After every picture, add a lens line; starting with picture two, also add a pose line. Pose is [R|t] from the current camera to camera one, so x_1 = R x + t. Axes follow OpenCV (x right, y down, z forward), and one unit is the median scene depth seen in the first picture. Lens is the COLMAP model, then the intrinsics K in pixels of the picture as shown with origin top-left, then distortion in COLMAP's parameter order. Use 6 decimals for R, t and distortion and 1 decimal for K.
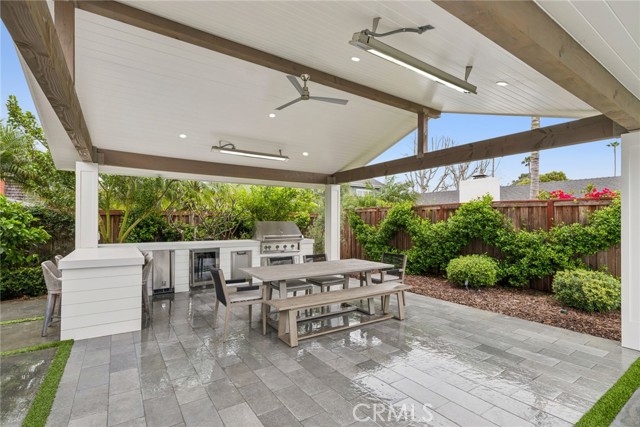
lens RADIAL K [[292.0, 0, 317.7], [0, 292.0, 223.3], [0, 0, 1]] dist [-0.004001, 0.000667]
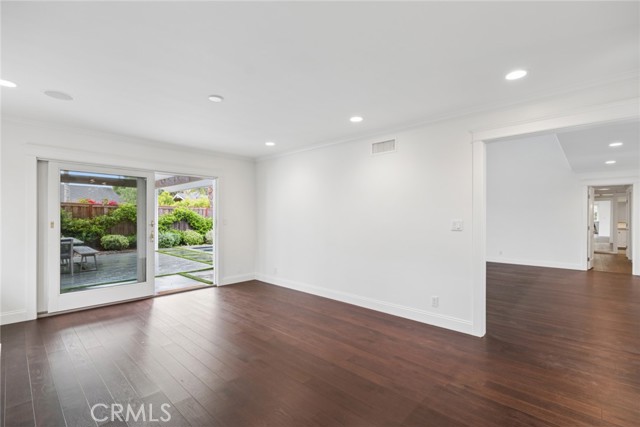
lens RADIAL K [[292.0, 0, 321.5], [0, 292.0, 216.7], [0, 0, 1]] dist [-0.004001, 0.000667]
pose [[-0.229235, 0.003467, 0.973365, -1.292431], [0.007437, 0.999971, -0.001811, 0.021463], [-0.973343, 0.006824, -0.229254, -0.086854]]
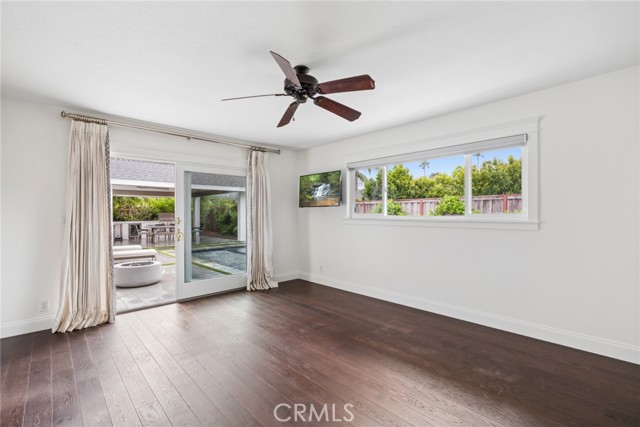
lens RADIAL K [[292.0, 0, 319.8], [0, 292.0, 214.2], [0, 0, 1]] dist [-0.004001, 0.000667]
pose [[0.987848, -0.006942, 0.155271, 0.768300], [0.007965, 0.999950, -0.005967, 0.029811], [-0.155222, 0.007132, 0.987854, -1.674784]]
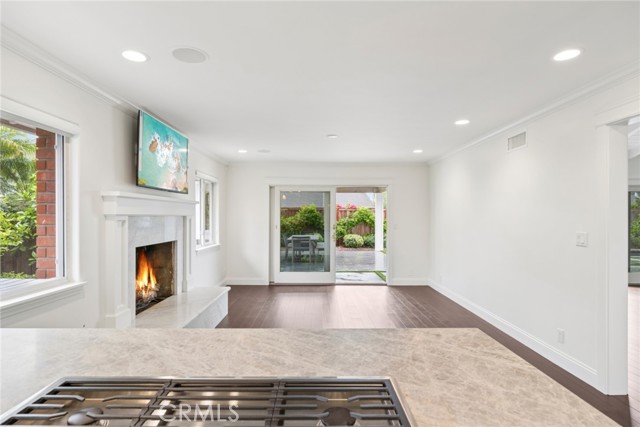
lens RADIAL K [[341.6, 0, 315.8], [0, 341.6, 213.4], [0, 0, 1]] dist [0.014927, 0.000143]
pose [[0.555290, 0.009868, 0.831598, -1.414797], [0.006571, 0.999846, -0.016252, 0.009505], [-0.831631, 0.014489, 0.555140, -0.371728]]
